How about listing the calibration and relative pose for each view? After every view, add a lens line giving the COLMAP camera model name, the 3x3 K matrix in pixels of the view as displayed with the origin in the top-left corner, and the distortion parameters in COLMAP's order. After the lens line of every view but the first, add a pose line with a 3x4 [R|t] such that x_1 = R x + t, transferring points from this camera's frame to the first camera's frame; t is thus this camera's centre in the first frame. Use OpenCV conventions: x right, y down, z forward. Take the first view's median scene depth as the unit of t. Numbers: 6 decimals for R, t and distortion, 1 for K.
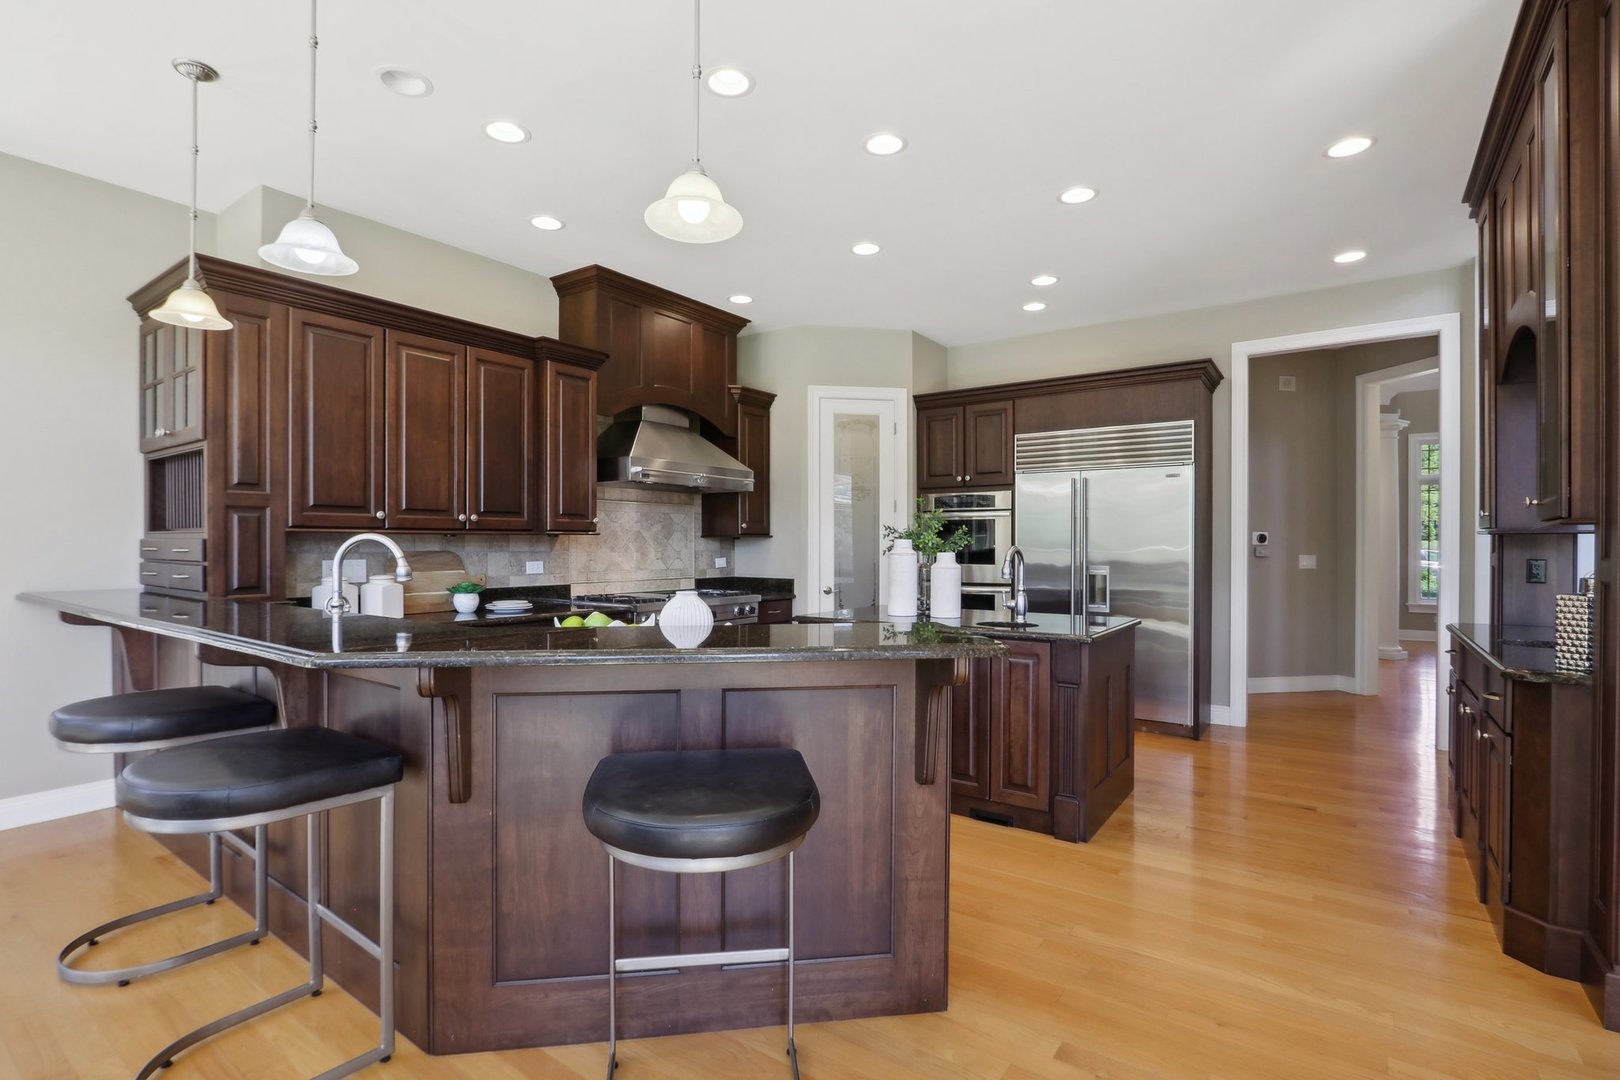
lens RADIAL K [[756.5, 0, 797.6], [0, 756.5, 544.1], [0, 0, 1]] dist [-0.010871, 0.004519]
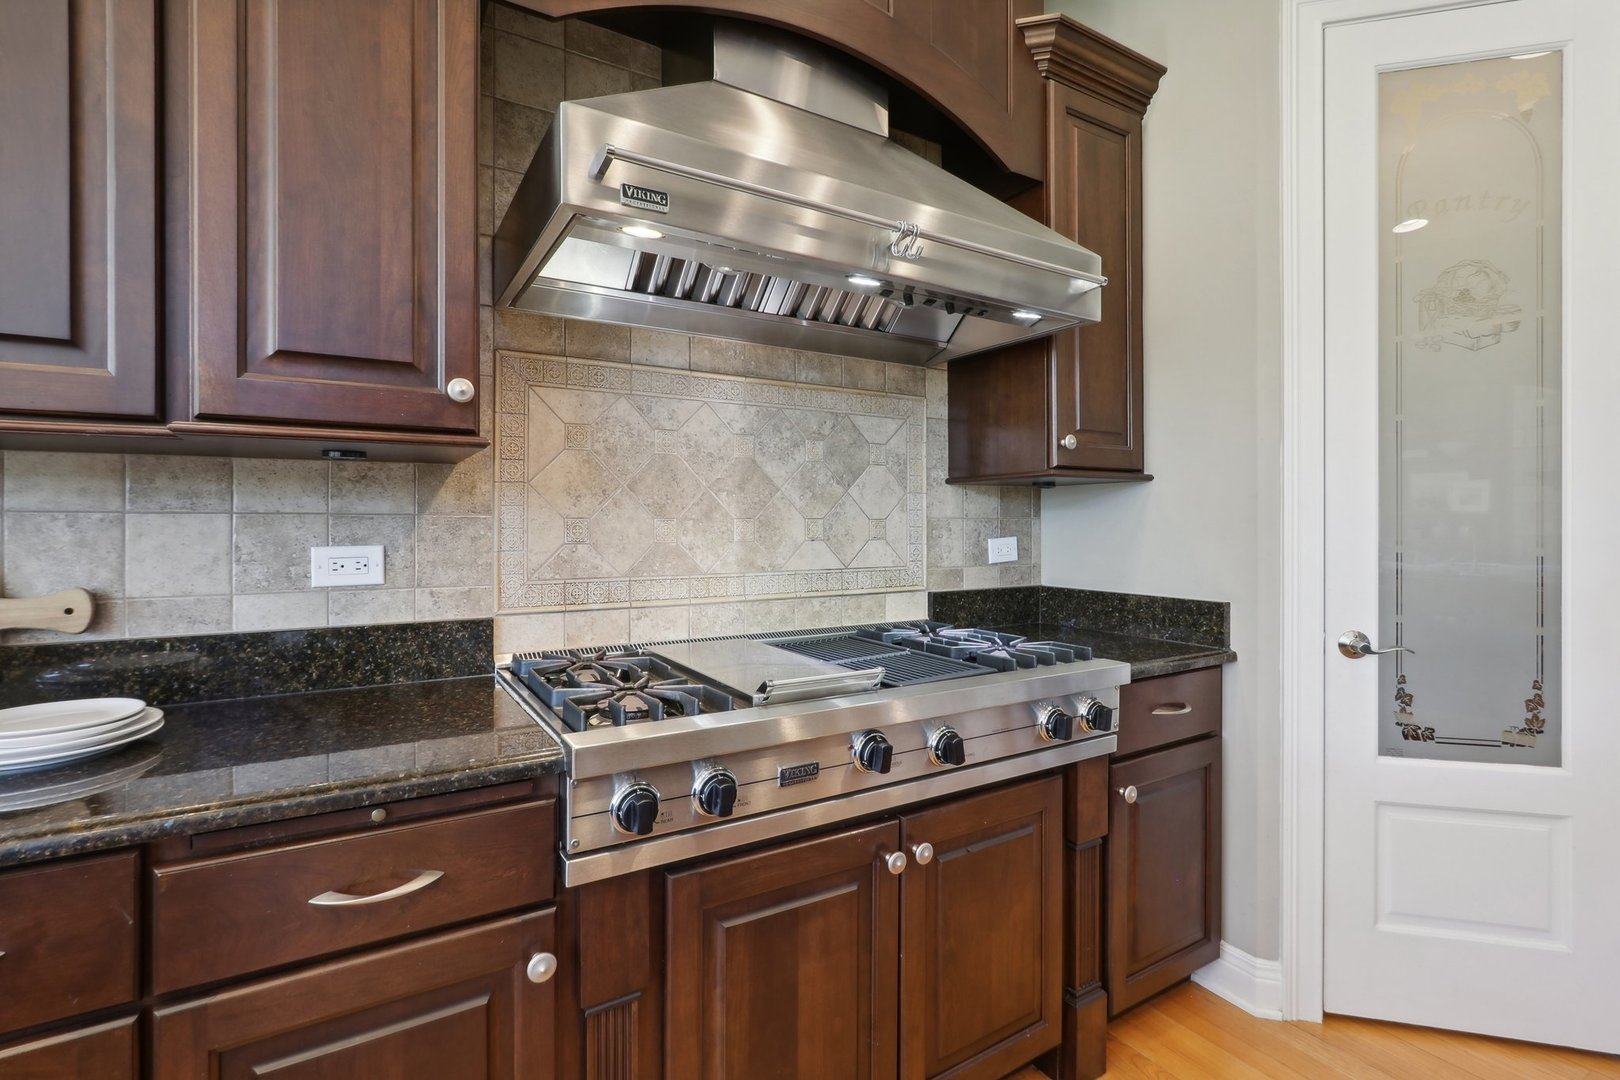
lens RADIAL K [[756.5, 0, 797.2], [0, 756.5, 525.3], [0, 0, 1]] dist [-0.010871, 0.004519]
pose [[0.919967, -0.000411, -0.391995, -0.051132], [0.001466, 0.999996, 0.002390, 0.011660], [0.391992, -0.002773, 0.919964, 0.657599]]
